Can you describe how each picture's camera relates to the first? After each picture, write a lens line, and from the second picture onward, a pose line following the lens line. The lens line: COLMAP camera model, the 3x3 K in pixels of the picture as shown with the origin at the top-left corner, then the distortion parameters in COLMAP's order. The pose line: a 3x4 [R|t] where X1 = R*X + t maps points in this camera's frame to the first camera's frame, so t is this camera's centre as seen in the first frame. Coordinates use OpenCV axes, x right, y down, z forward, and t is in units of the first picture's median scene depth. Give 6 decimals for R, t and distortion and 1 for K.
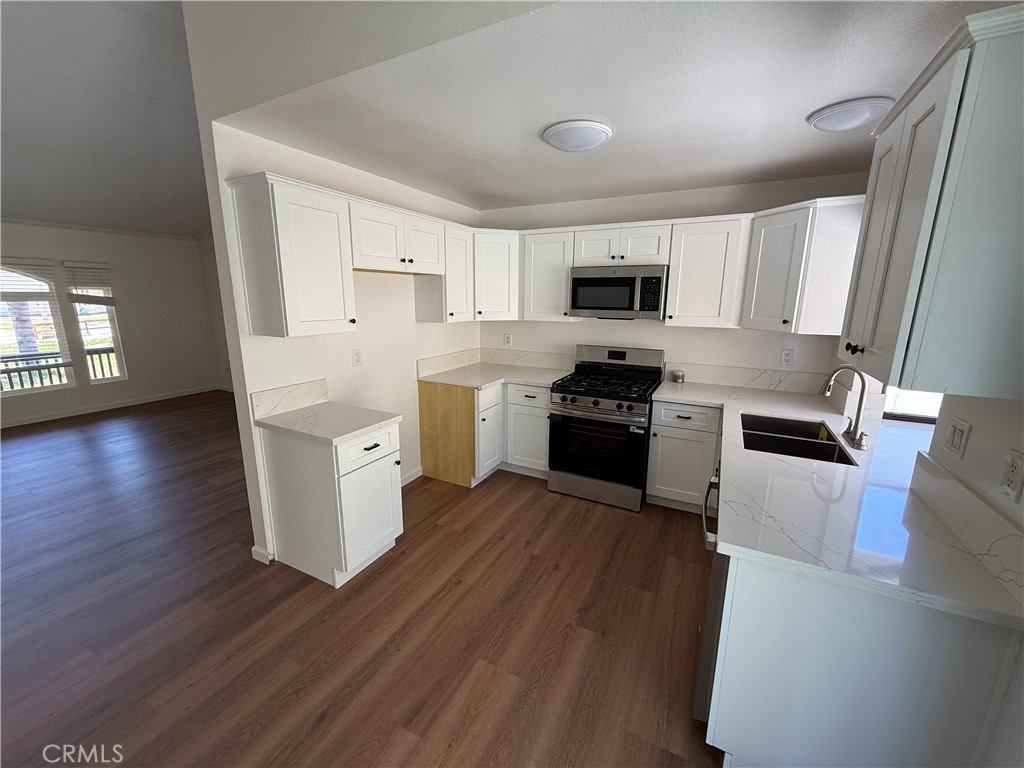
lens RADIAL K [[408.6, 0, 508.2], [0, 408.6, 381.4], [0, 0, 1]] dist [-0.001194, -0.000823]
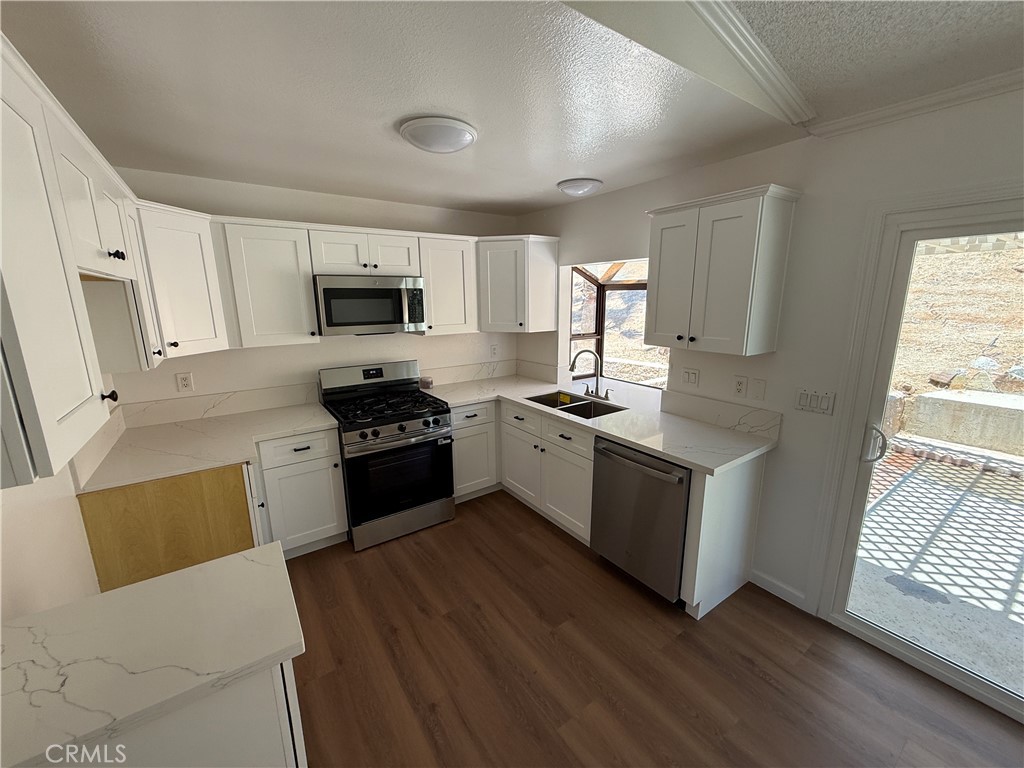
lens RADIAL K [[408.6, 0, 510.1], [0, 408.6, 381.7], [0, 0, 1]] dist [-0.001194, -0.000823]
pose [[0.453814, -0.194393, 0.869635, -0.435351], [0.193946, 0.974067, 0.116527, -0.104158], [-0.869734, 0.115781, 0.479747, 0.341705]]
